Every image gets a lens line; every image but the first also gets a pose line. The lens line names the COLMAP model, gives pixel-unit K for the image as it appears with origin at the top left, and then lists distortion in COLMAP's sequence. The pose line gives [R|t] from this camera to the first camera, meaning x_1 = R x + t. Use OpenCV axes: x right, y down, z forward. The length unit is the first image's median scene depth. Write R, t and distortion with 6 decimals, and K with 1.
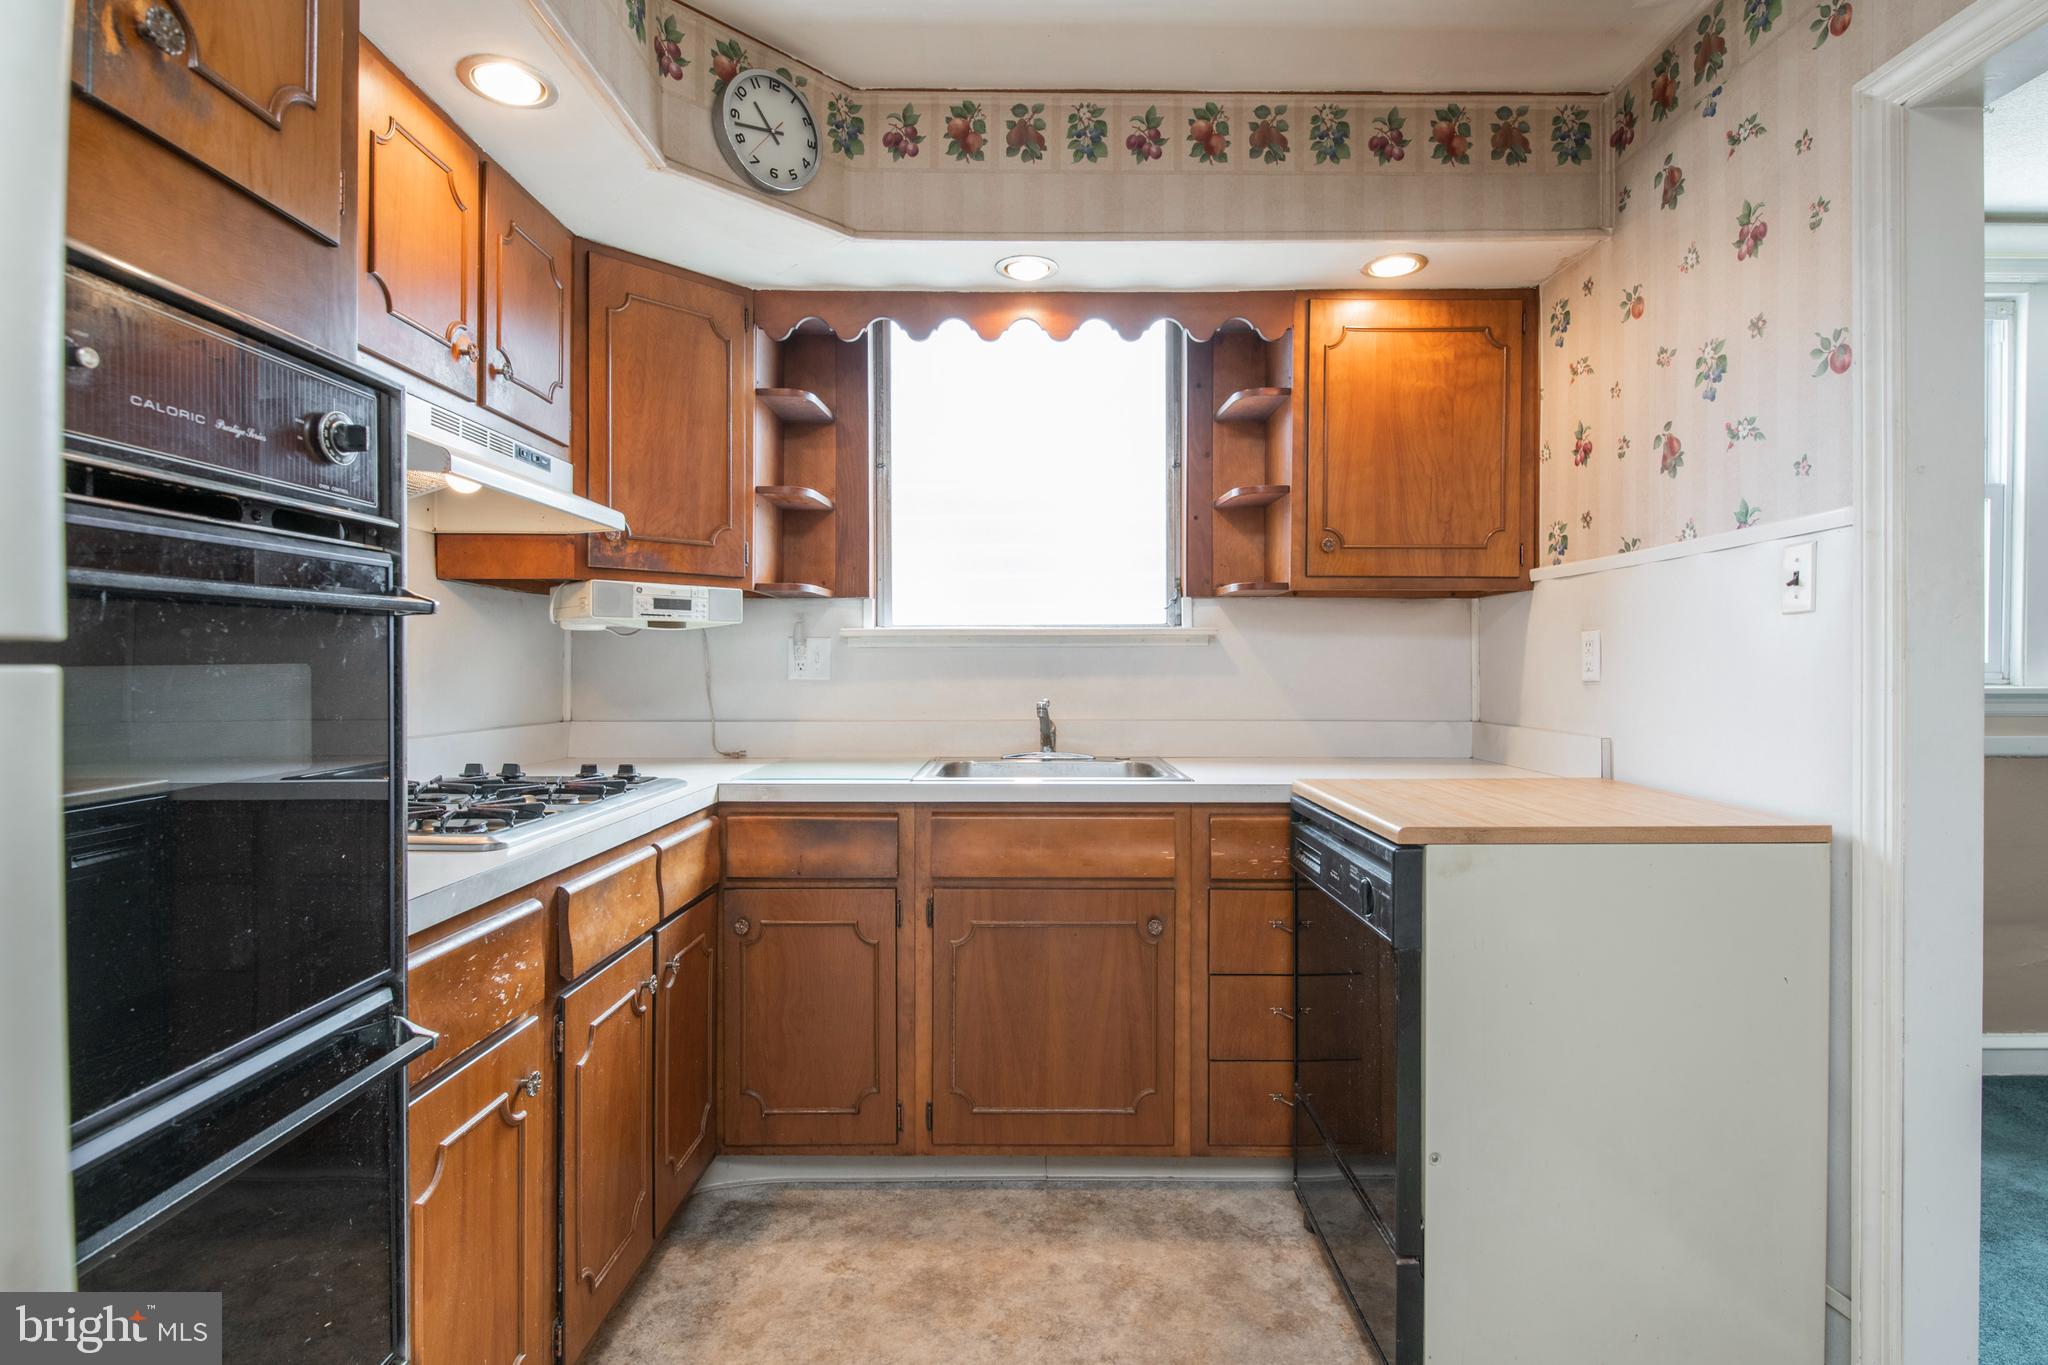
lens RADIAL K [[983.0, 0, 1032.0], [0, 983.0, 667.6], [0, 0, 1]] dist [0.000183, -0.005337]
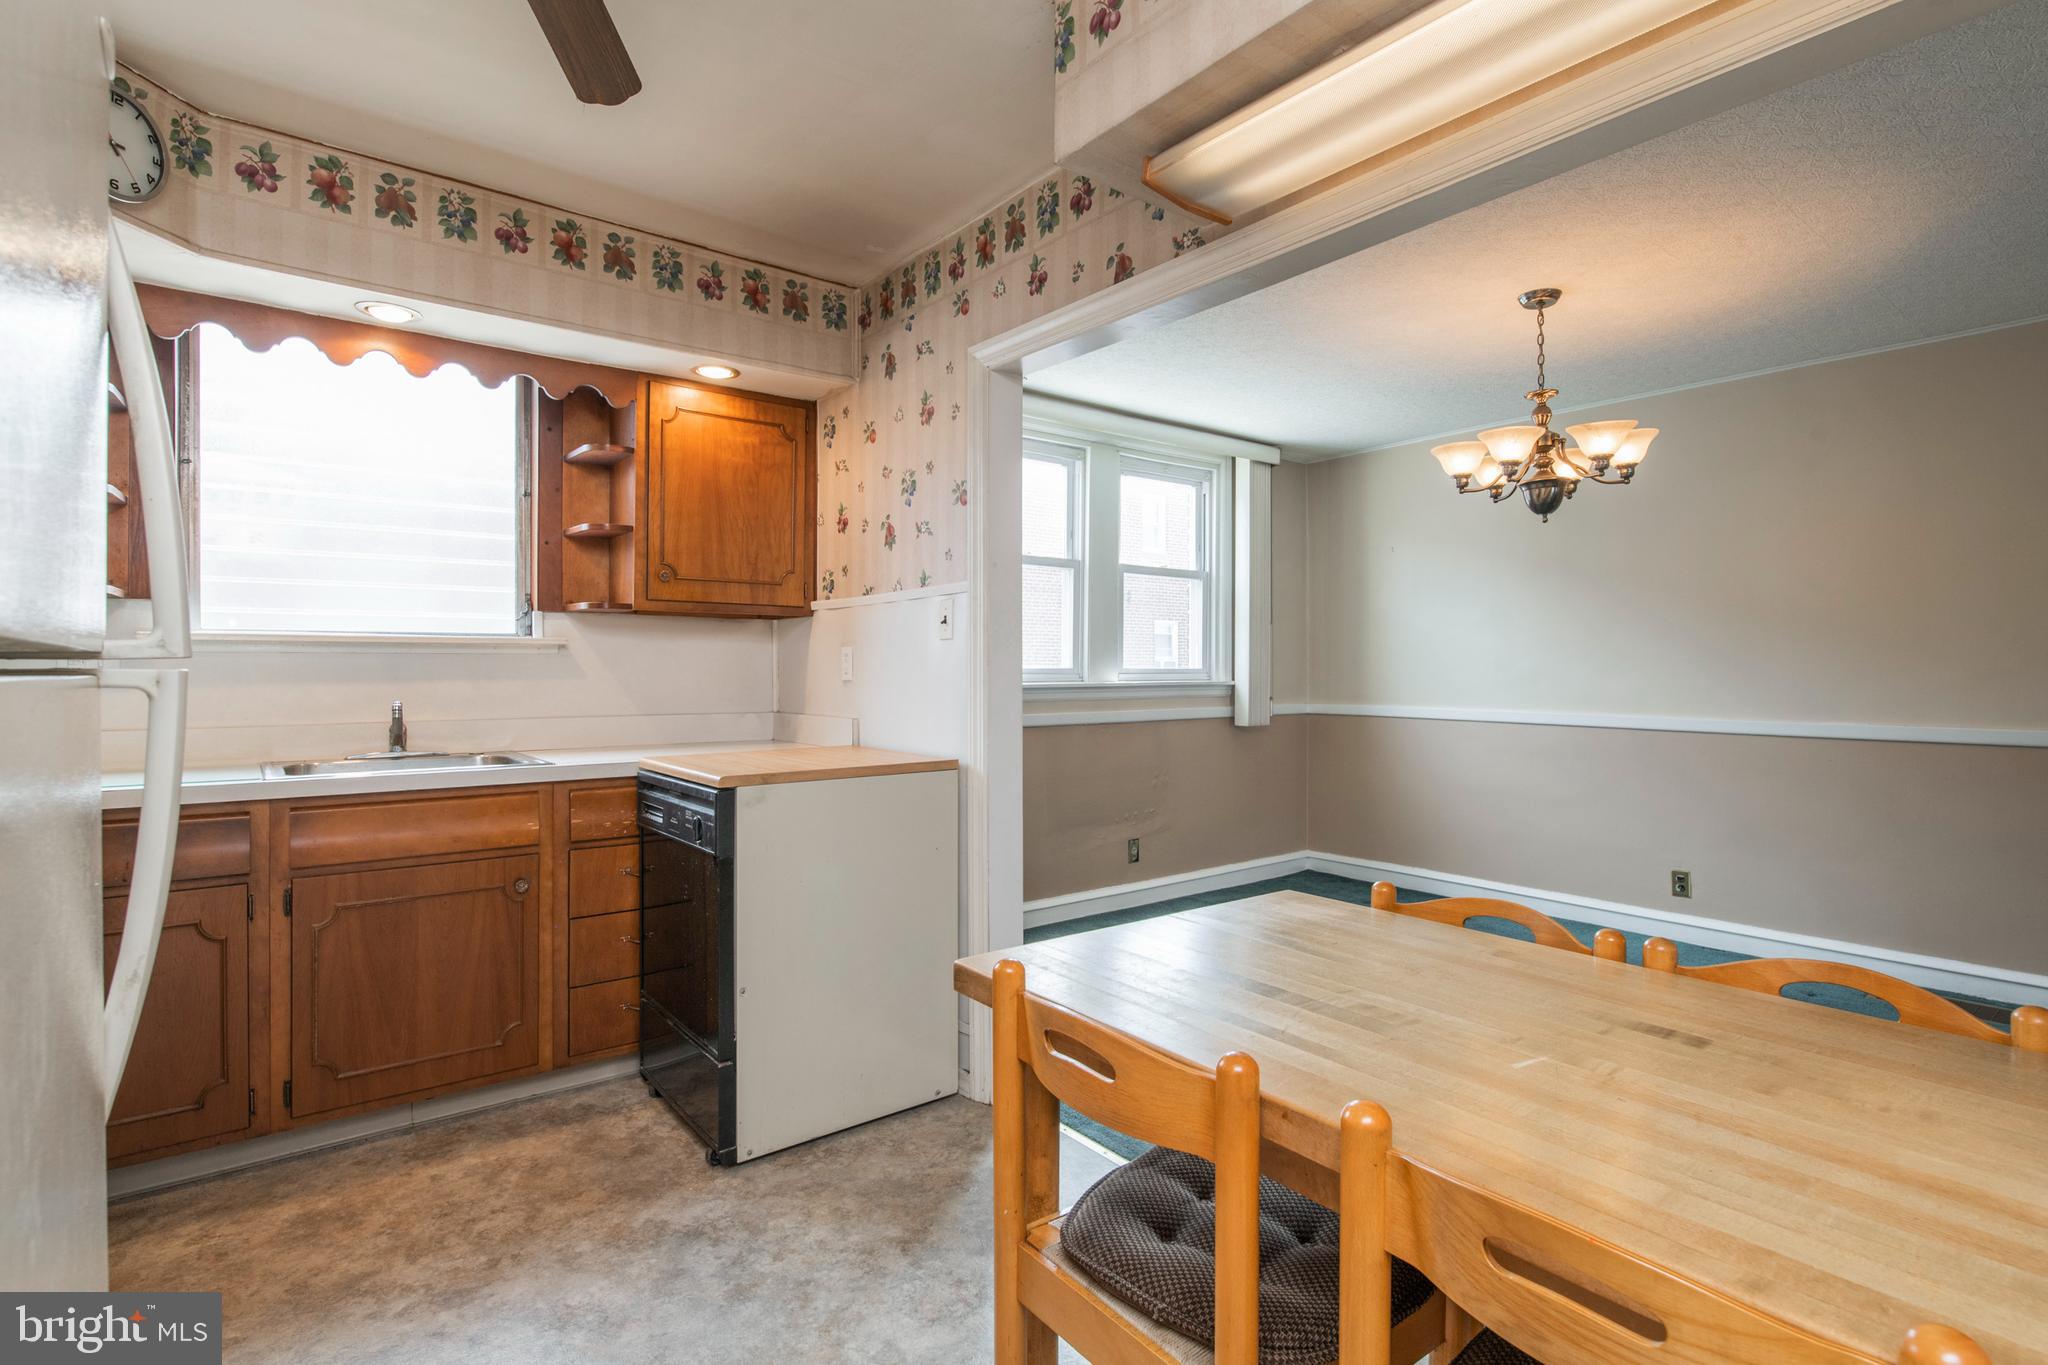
lens RADIAL K [[983.0, 0, 1032.0], [0, 983.0, 667.6], [0, 0, 1]] dist [0.000183, -0.005337]
pose [[0.786612, 0.001010, 0.617447, -0.126994], [0.002270, 0.999987, -0.004528, 0.001391], [-0.617443, 0.004964, 0.786600, -0.339924]]
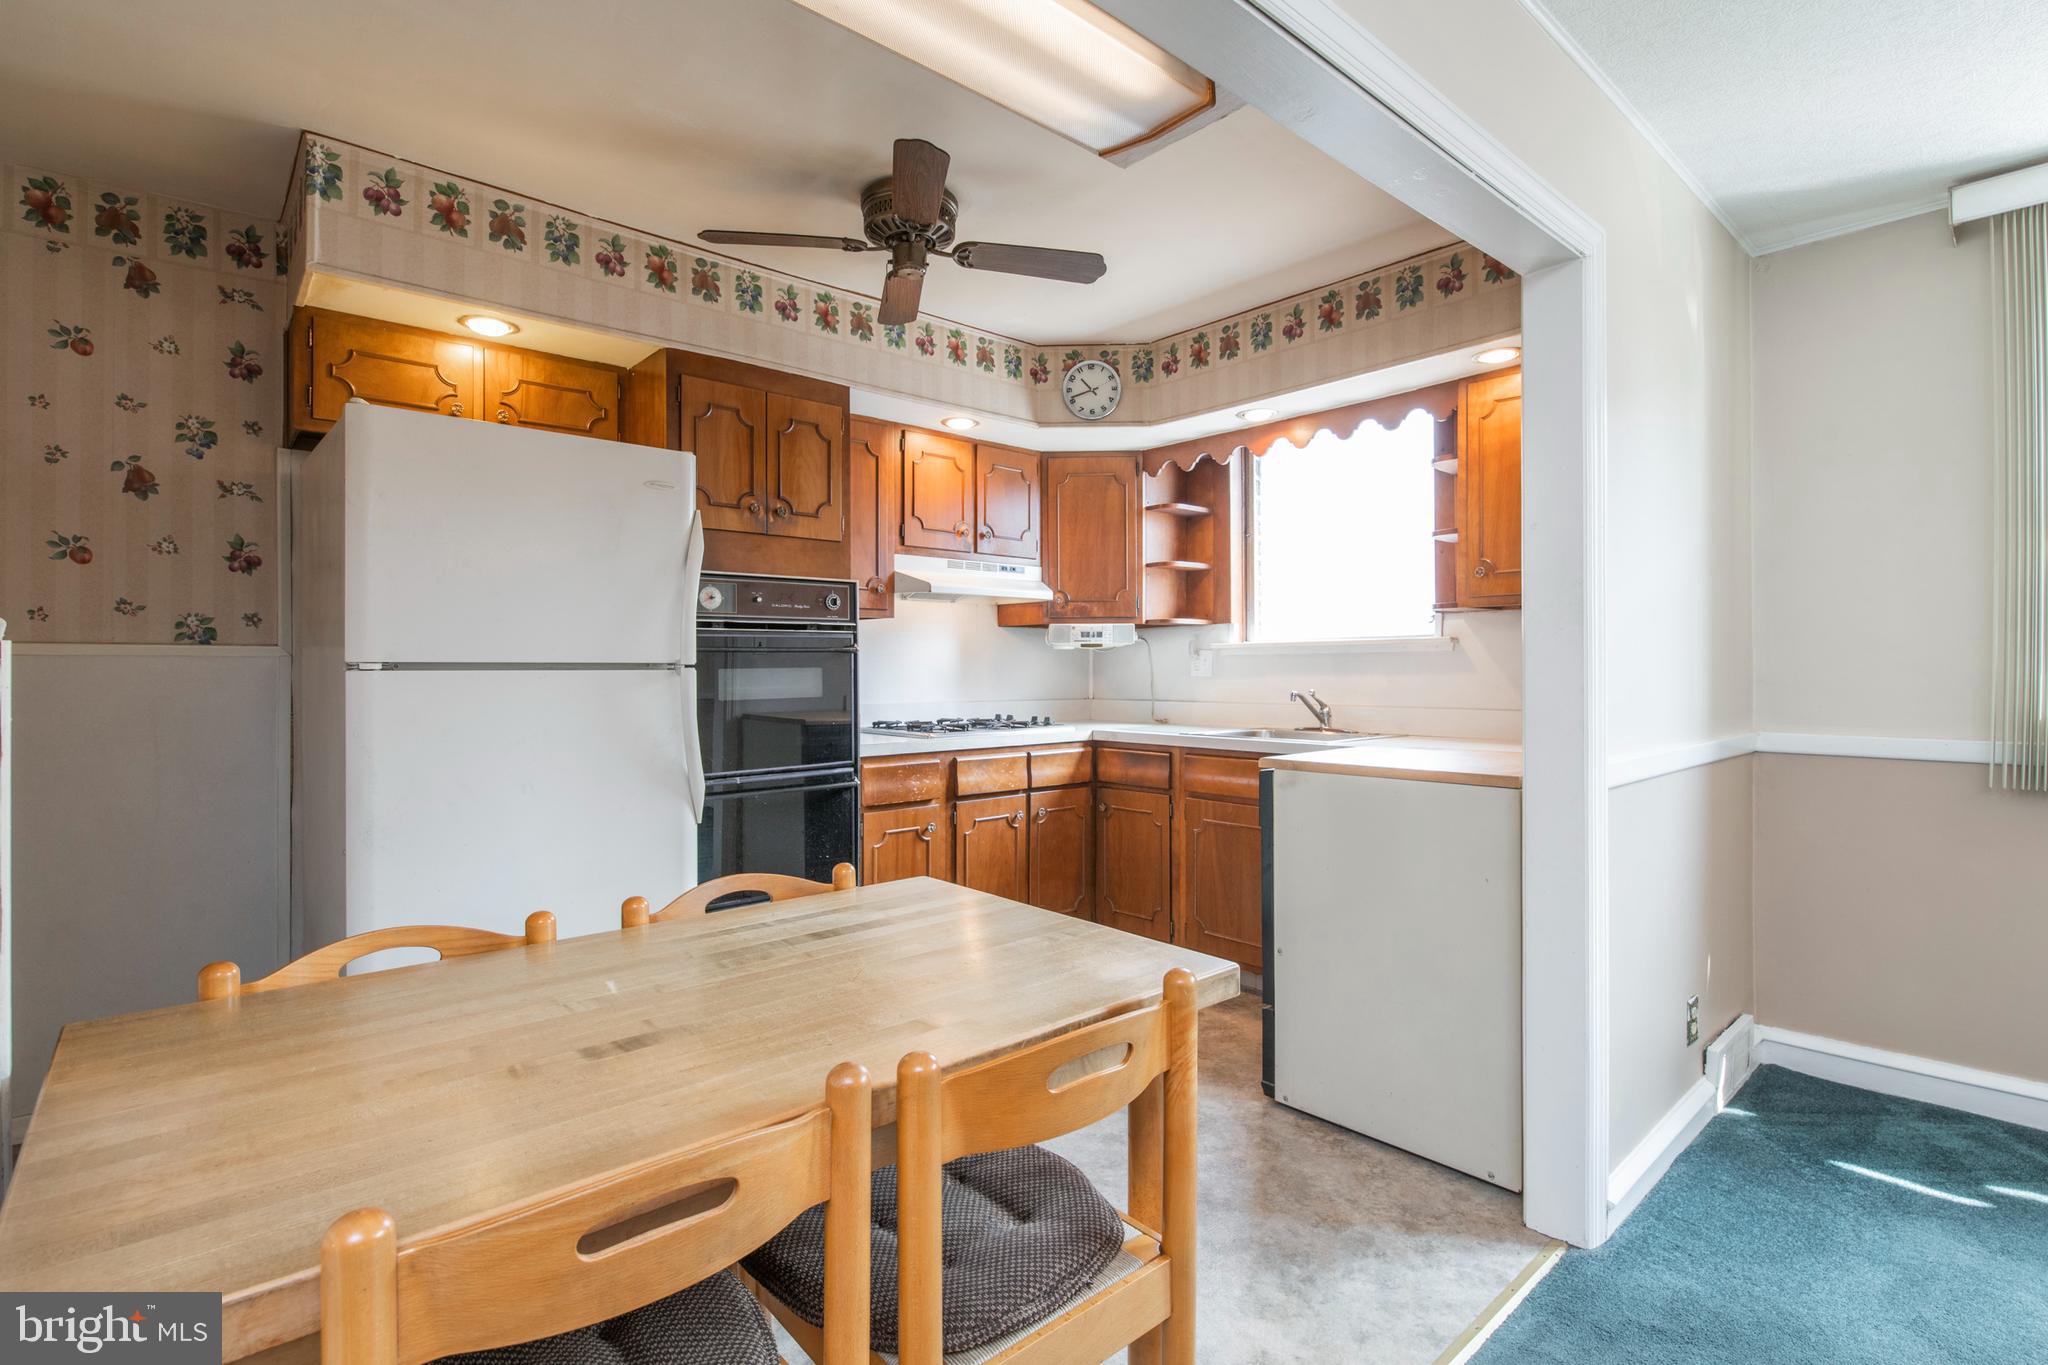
lens RADIAL K [[949.5, 0, 1033.2], [0, 949.5, 669.3], [0, 0, 1]] dist [-0.003268, -0.006611]
pose [[0.672438, -0.001634, -0.740151, 0.943926], [0.001678, 0.999998, -0.000682, 0.002389], [0.740151, -0.000783, 0.672440, -0.307731]]
